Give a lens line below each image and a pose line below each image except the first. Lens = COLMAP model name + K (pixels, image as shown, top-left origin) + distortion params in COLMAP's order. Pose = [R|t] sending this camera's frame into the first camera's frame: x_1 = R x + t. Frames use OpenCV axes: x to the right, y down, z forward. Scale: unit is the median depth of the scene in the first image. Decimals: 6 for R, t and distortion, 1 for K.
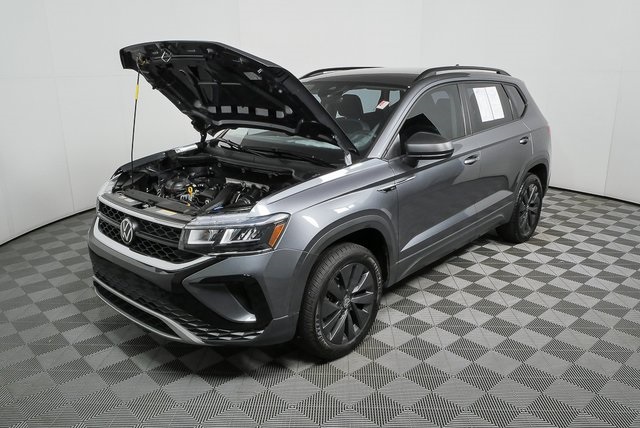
lens RADIAL K [[511.5, 0, 320.0], [0, 511.5, 214.0], [0, 0, 1]] dist [-0.028199, -0.002090]
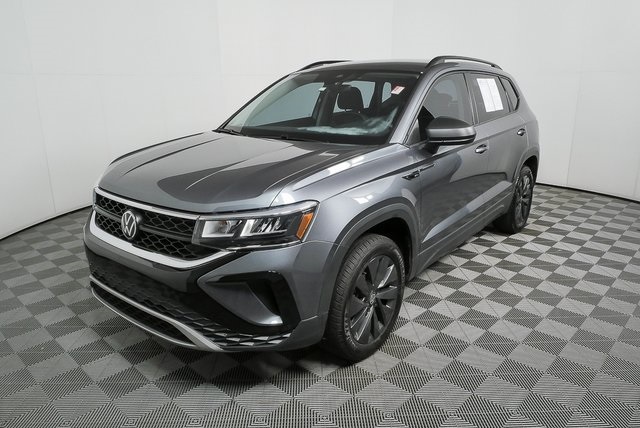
lens RADIAL K [[460.9, 0, 320.0], [0, 460.9, 214.0], [0, 0, 1]] dist [-0.042753, 0.008705]
pose [[0.997942, -0.015597, 0.062201, -0.087663], [0.015569, 0.999878, 0.000949, 0.017228], [-0.062208, 0.000021, 0.998063, 0.167164]]
